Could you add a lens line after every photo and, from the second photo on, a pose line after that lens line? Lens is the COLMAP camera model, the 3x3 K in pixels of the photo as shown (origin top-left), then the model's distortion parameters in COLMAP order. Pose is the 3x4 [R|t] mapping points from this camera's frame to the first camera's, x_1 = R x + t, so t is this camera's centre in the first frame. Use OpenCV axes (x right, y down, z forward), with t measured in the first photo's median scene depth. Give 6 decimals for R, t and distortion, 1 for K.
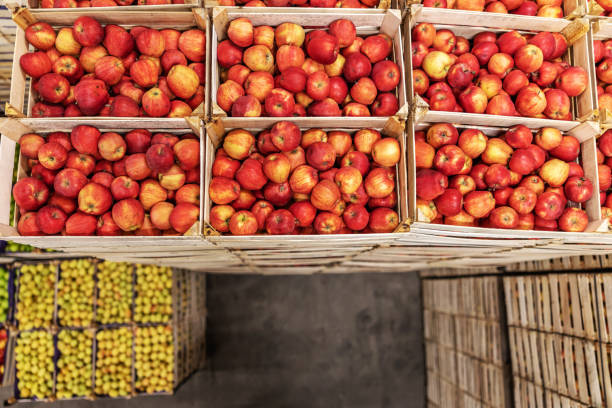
lens RADIAL K [[480.1, 0, 306.0], [0, 480.1, 204.0], [0, 0, 1]] dist [-0.082558, 0.056143]
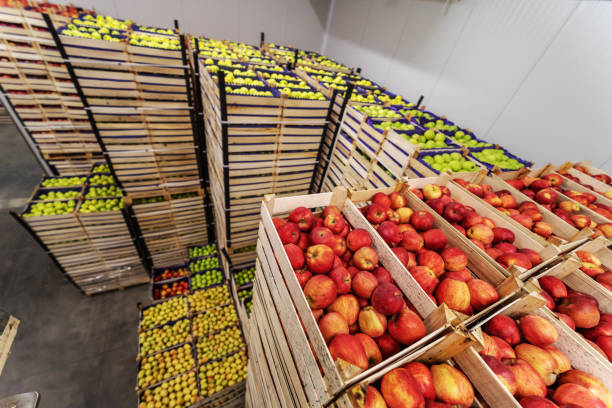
lens RADIAL K [[232.3, 0, 307.2], [0, 232.3, 207.4], [0, 0, 1]] dist [-0.001510, 0.000056]
pose [[0.396284, 0.610145, -0.686063, -0.072317], [-0.917932, 0.247852, -0.309792, 0.068413], [-0.018976, 0.752524, 0.658291, 0.249715]]
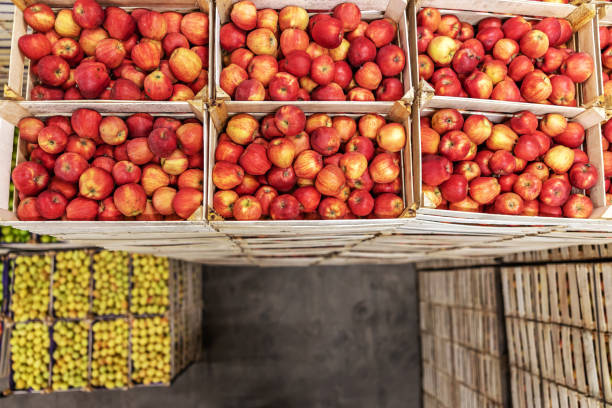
lens RADIAL K [[480.1, 0, 306.0], [0, 480.1, 204.0], [0, 0, 1]] dist [-0.082558, 0.056143]
pose [[0.999920, 0.001883, 0.012531, -0.009989], [-0.002044, 0.999916, 0.012832, 0.008154], [-0.012505, -0.012856, 0.999839, 0.004961]]
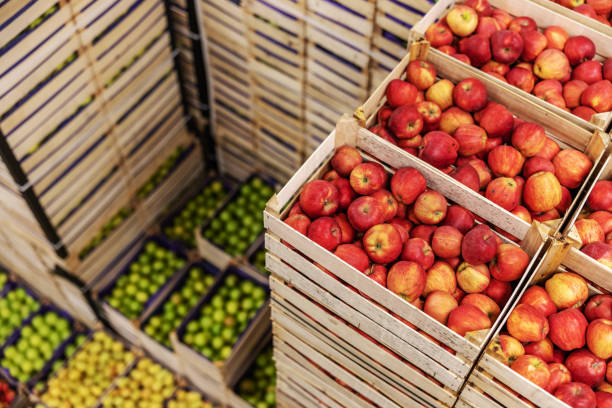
lens RADIAL K [[730.2, 0, 306.0], [0, 730.2, 204.0], [0, 0, 1]] dist [-0.066328, -0.016525]
pose [[0.801186, 0.484096, -0.351783, -0.064306], [-0.585304, 0.756312, -0.292252, 0.169847], [0.124580, 0.440048, 0.889291, -0.070153]]
